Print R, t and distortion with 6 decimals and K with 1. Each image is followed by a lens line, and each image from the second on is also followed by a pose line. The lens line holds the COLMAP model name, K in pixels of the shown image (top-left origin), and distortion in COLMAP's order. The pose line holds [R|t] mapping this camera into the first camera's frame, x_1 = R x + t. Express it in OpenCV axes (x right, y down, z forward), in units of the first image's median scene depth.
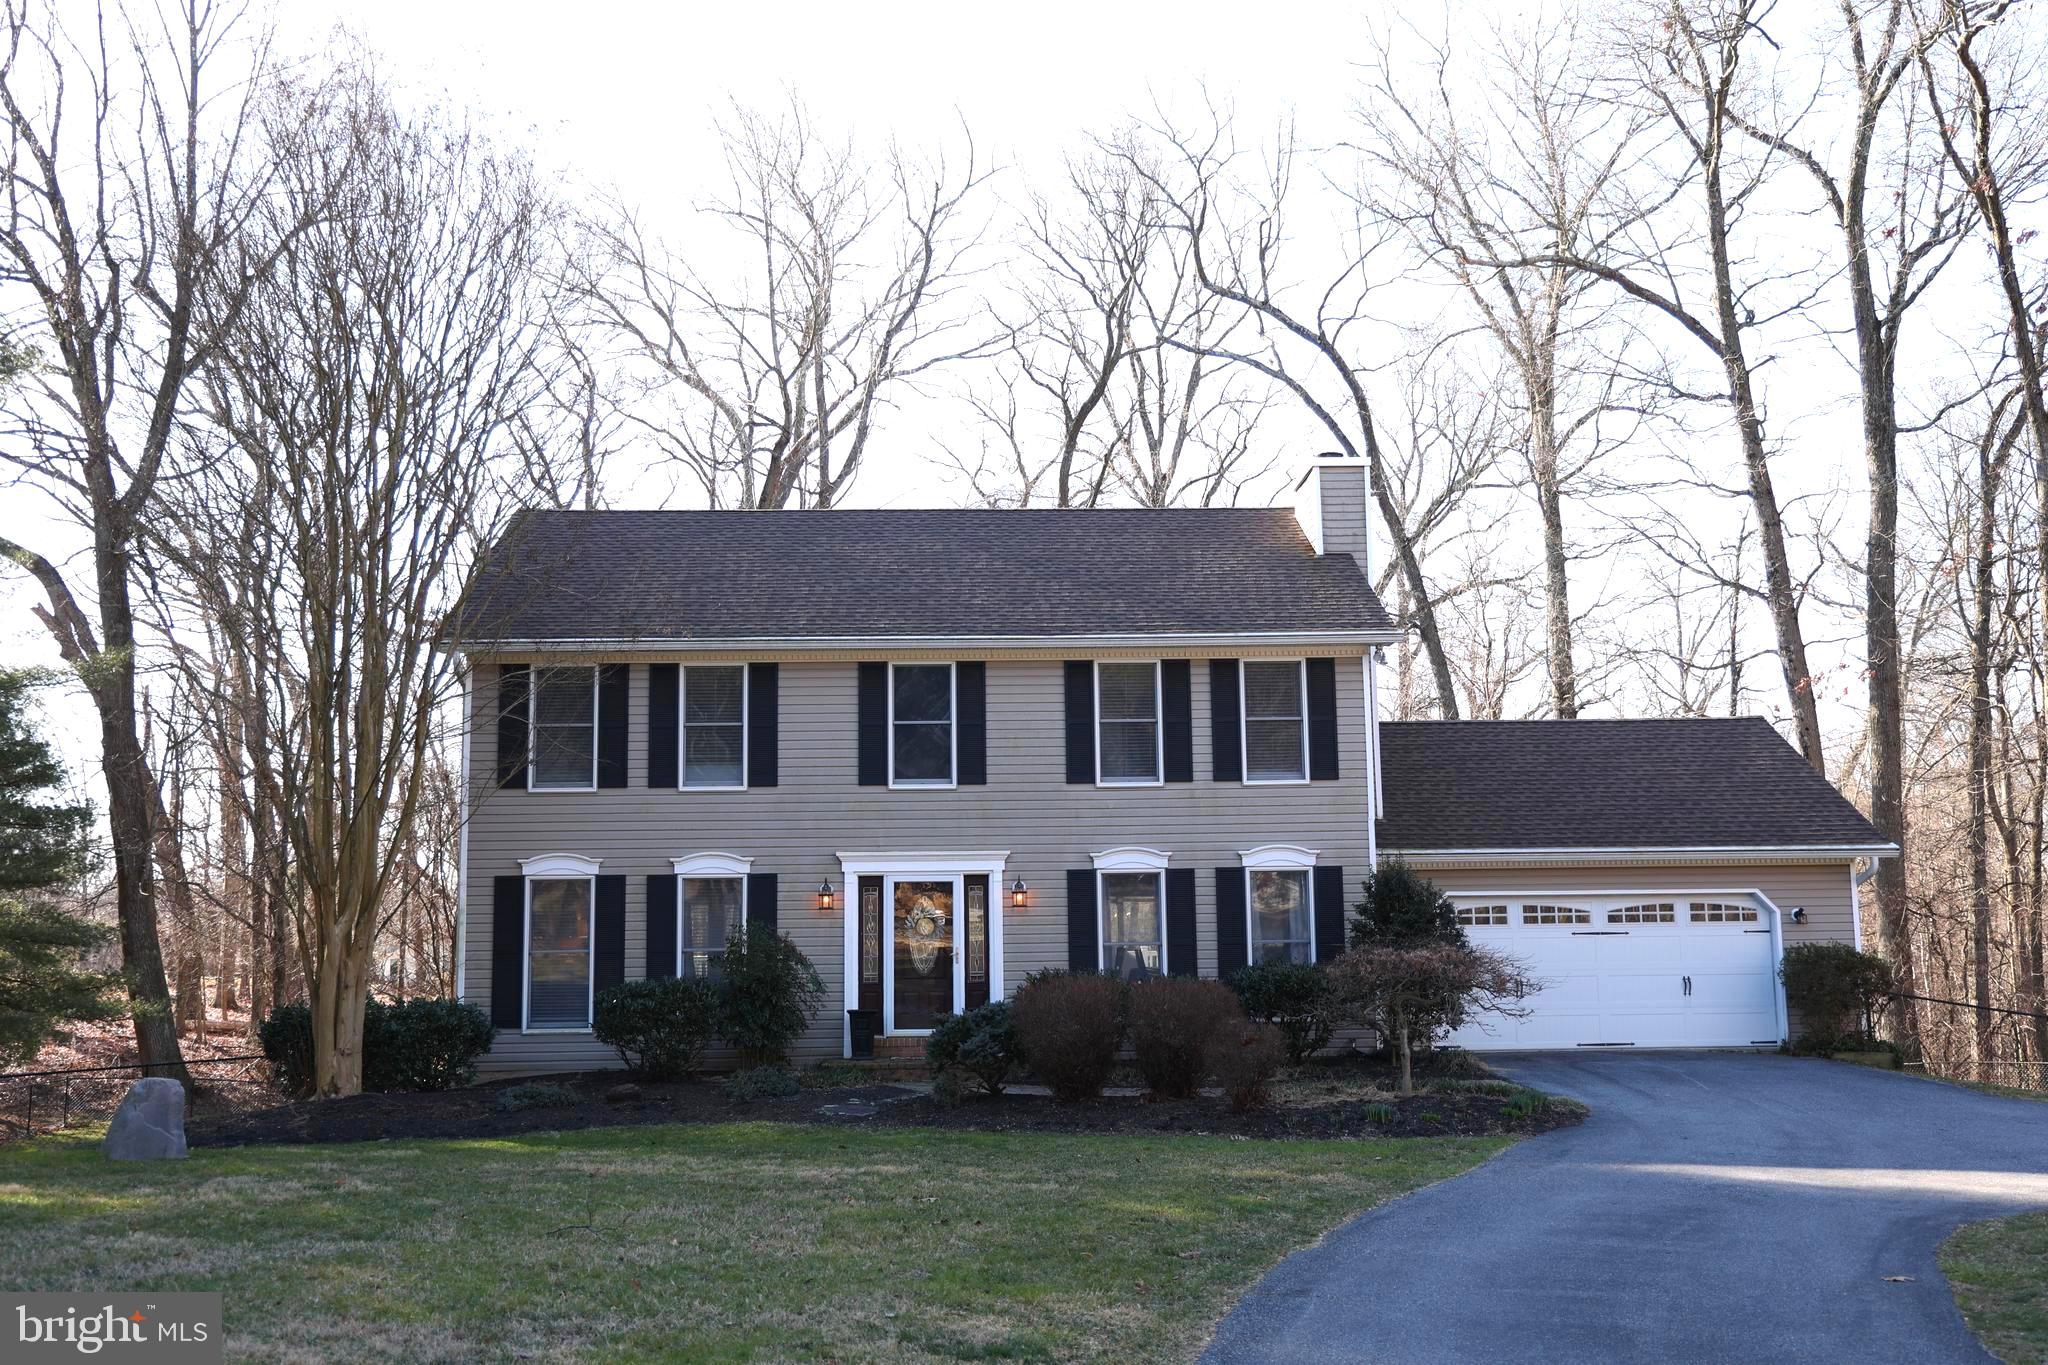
lens RADIAL K [[1926.0, 0, 1030.3], [0, 1926.0, 694.3], [0, 0, 1]] dist [0.040729, 0.000000]
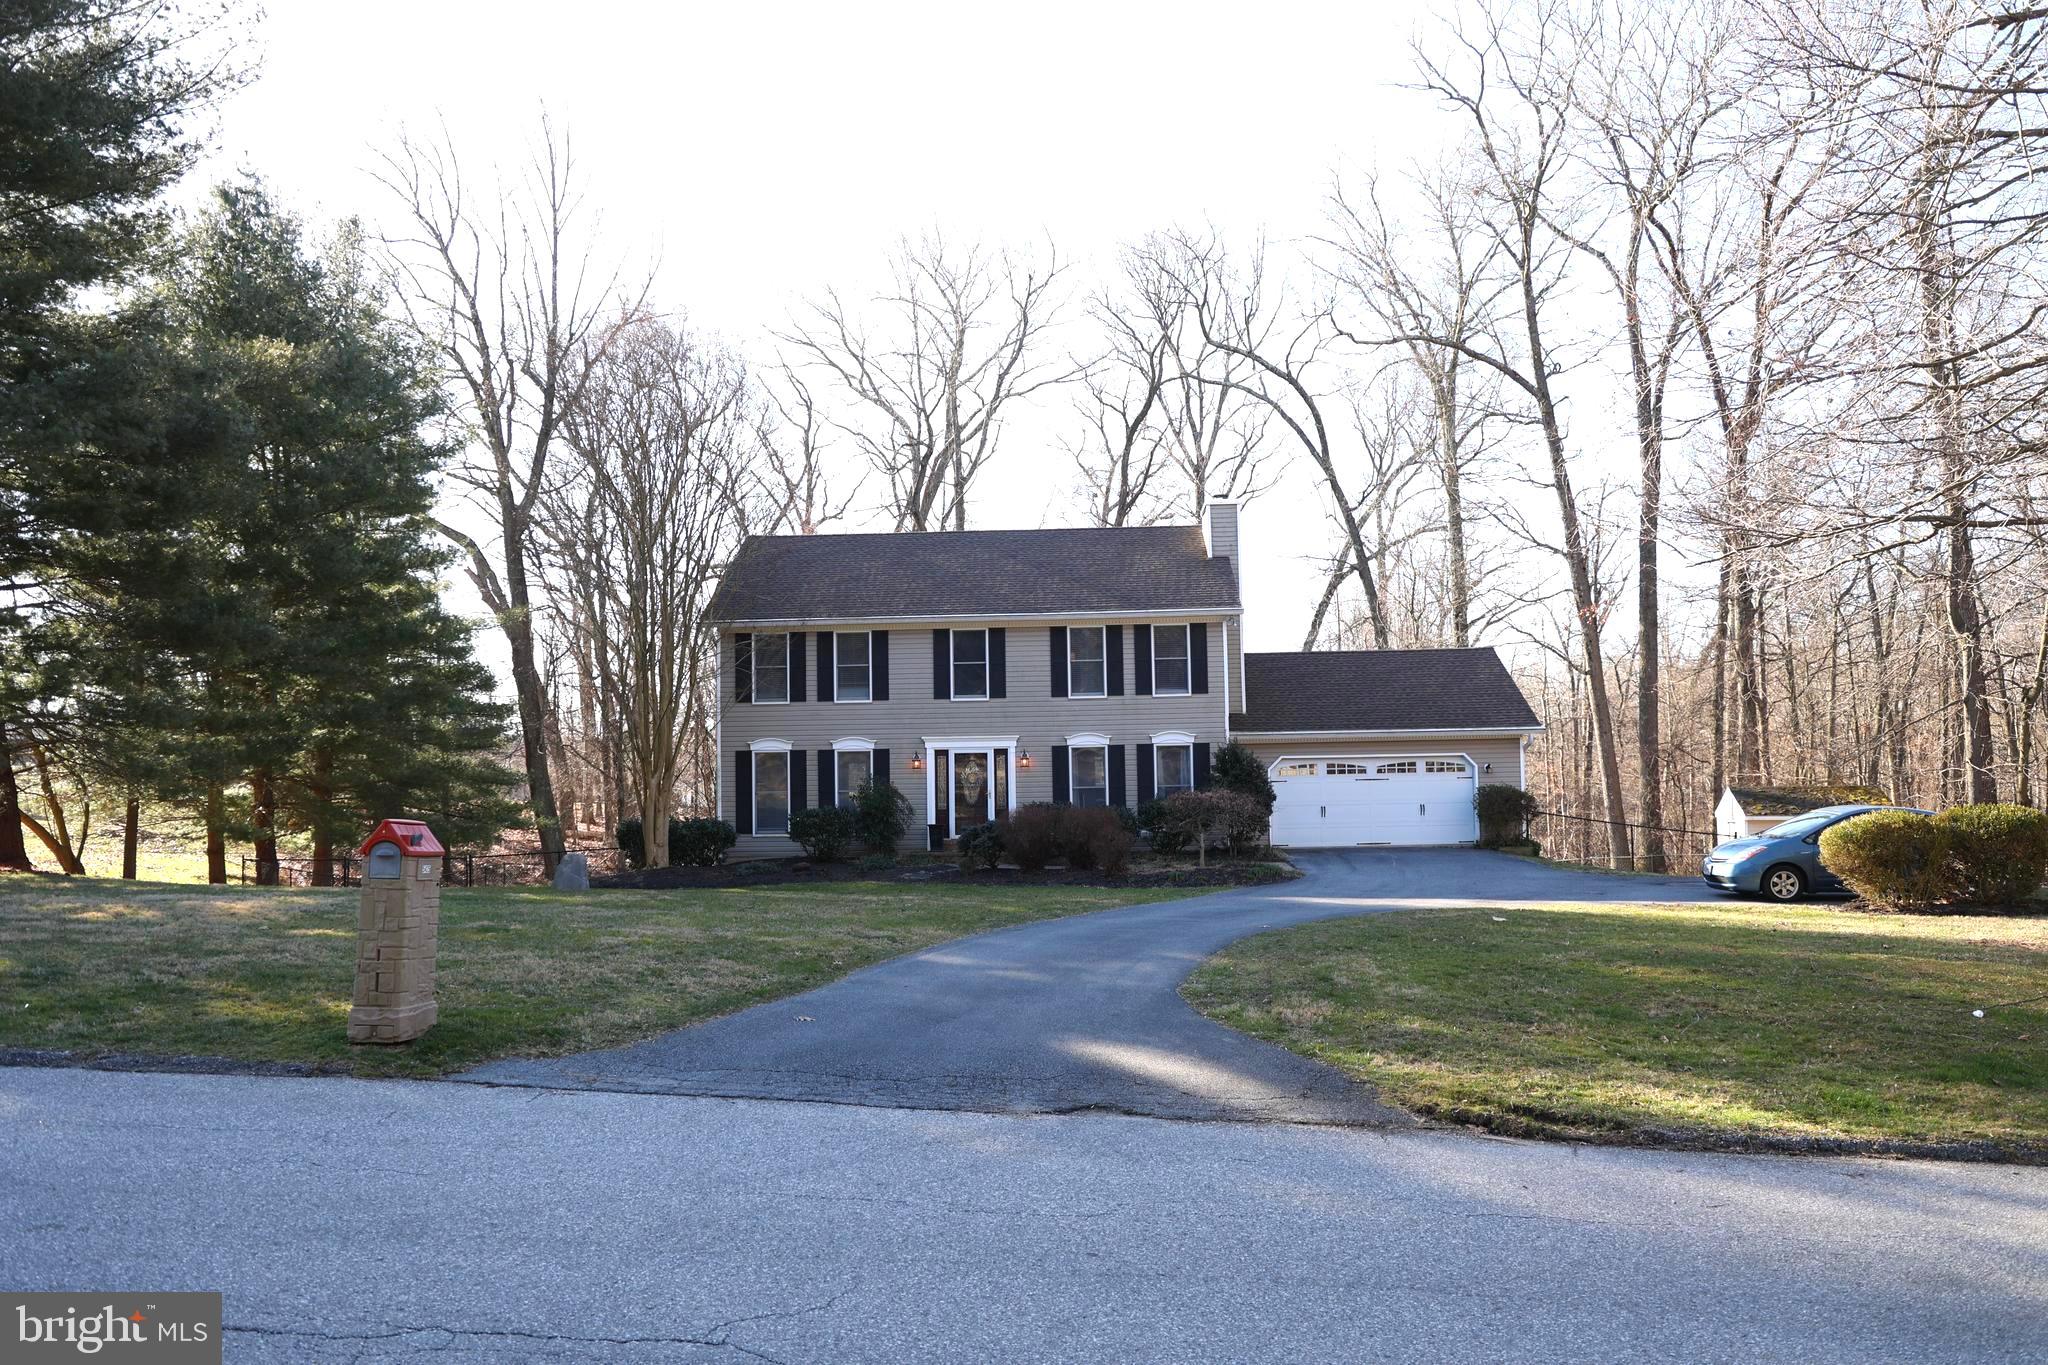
lens RADIAL K [[1438.6, 0, 1025.6], [0, 1438.6, 690.9], [0, 0, 1]] dist [-0.060474, 0.006395]
pose [[0.995983, -0.008226, -0.089160, 0.103100], [0.014195, 0.997685, 0.066514, -0.042928], [0.088407, -0.067513, 0.993794, -0.279589]]
